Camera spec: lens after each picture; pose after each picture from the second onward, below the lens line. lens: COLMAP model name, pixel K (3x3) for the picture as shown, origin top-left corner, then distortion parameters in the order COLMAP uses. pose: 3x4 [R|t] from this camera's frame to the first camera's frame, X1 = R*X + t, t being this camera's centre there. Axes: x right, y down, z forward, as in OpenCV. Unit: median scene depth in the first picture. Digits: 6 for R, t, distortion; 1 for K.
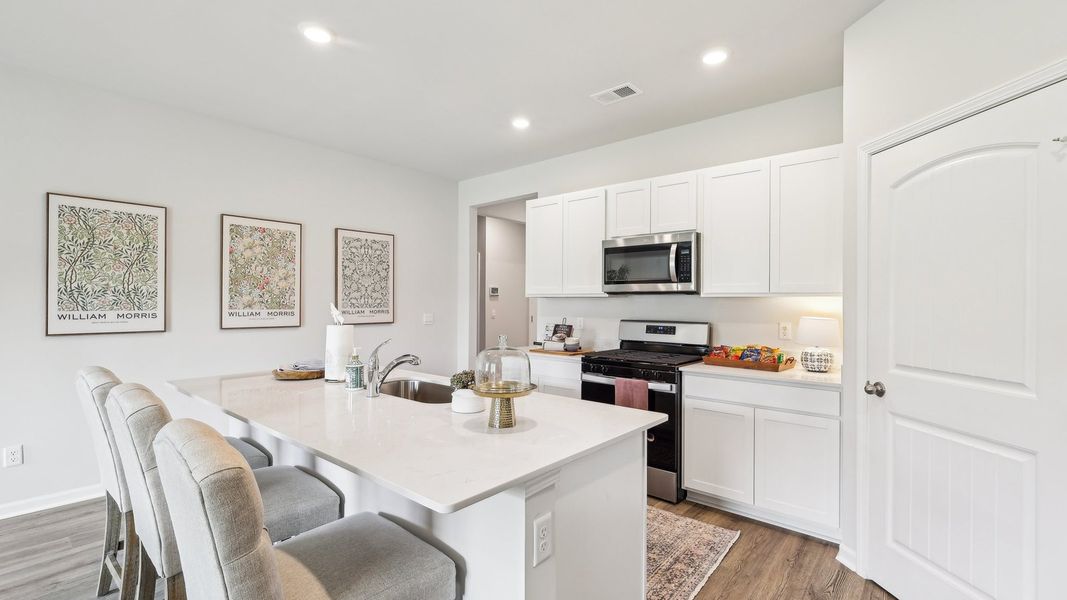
lens RADIAL K [[470.0, 0, 535.8], [0, 470.0, 302.4], [0, 0, 1]] dist [0.001359, 0.000188]
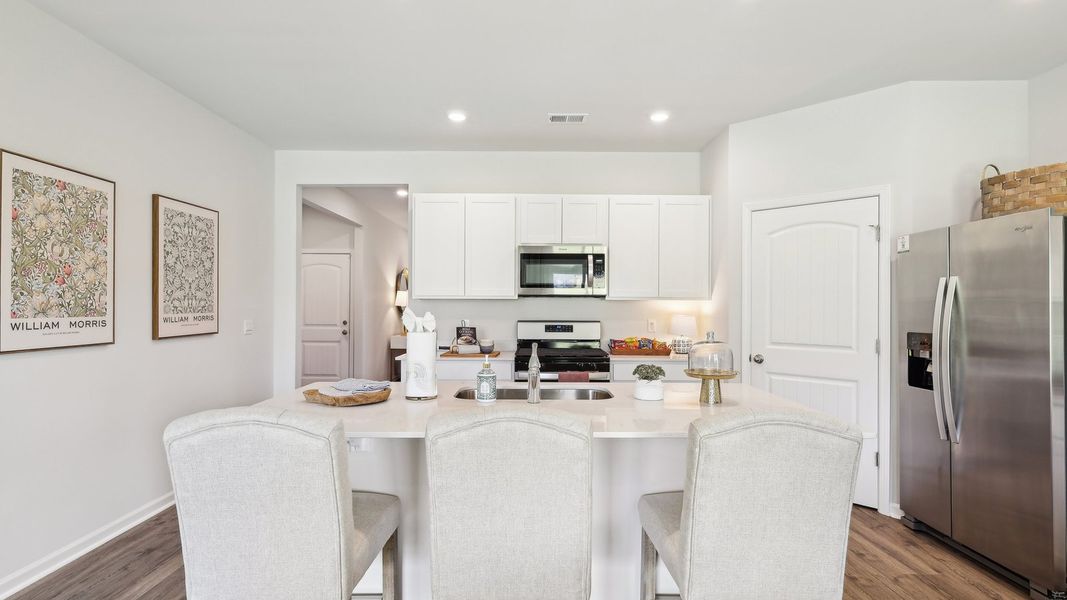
lens RADIAL K [[506.8, 0, 535.9], [0, 506.8, 304.7], [0, 0, 1]] dist [0.014888, 0.000184]
pose [[0.757576, -0.002783, 0.652741, -0.554404], [0.001114, 0.999995, 0.002971, -0.002726], [-0.652746, -0.001523, 0.757576, 0.109288]]
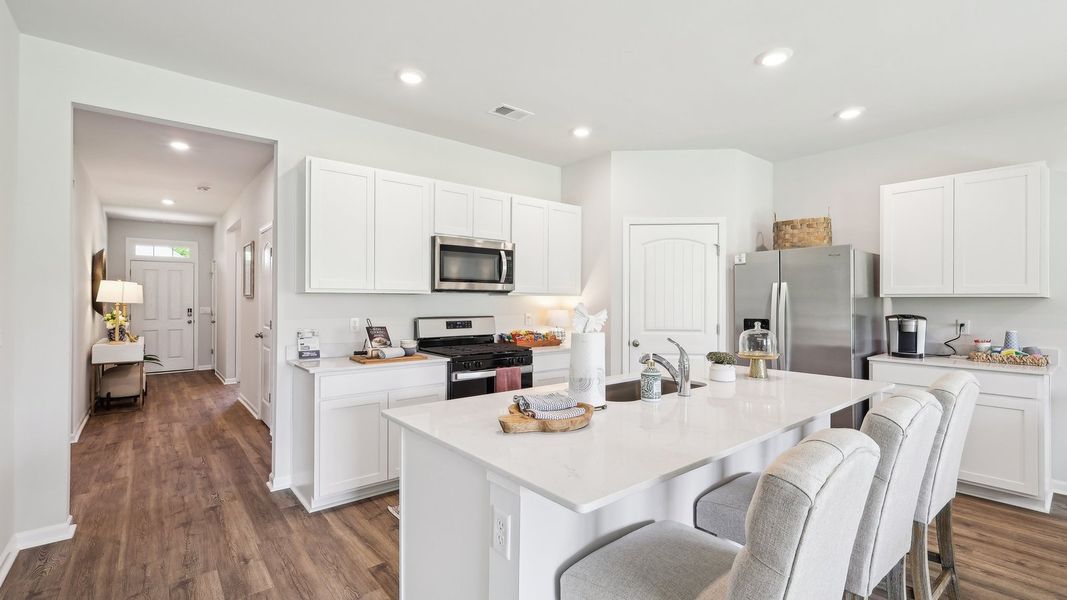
lens RADIAL K [[470.0, 0, 535.8], [0, 470.0, 302.4], [0, 0, 1]] dist [0.001359, 0.000188]
pose [[0.183342, -0.009113, 0.983007, -0.751057], [-0.001544, 0.999953, 0.009558, -0.004083], [-0.983048, -0.003270, 0.183319, 0.605124]]
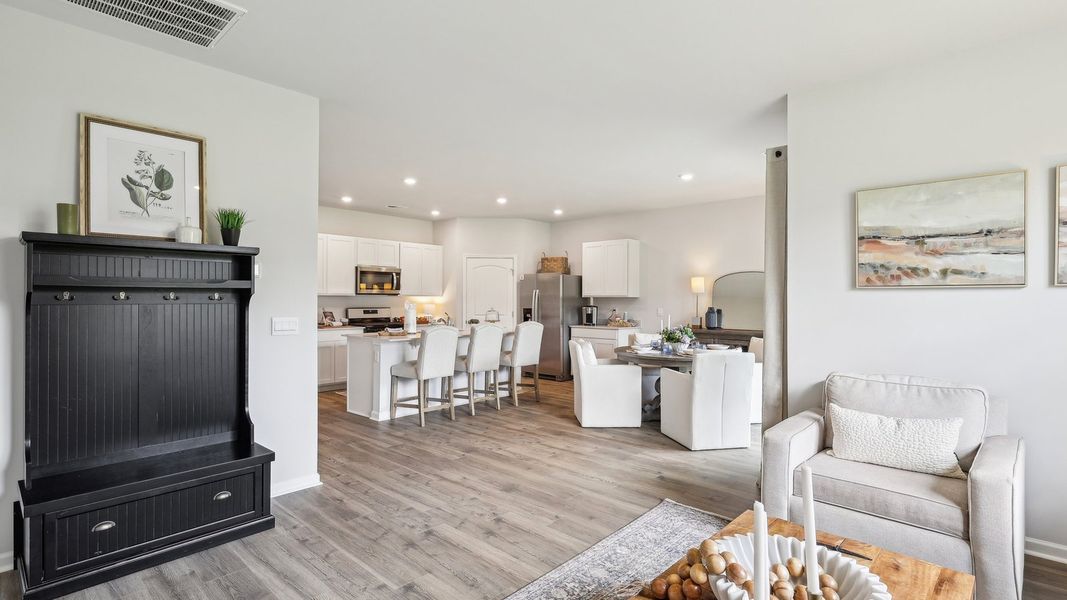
lens RADIAL K [[506.8, 0, 535.9], [0, 506.8, 304.7], [0, 0, 1]] dist [0.014888, 0.000184]
pose [[0.043036, -0.014378, 0.998970, -1.849826], [-0.001412, 0.999895, 0.014452, -0.005645], [-0.999073, -0.002032, 0.043011, 0.180236]]
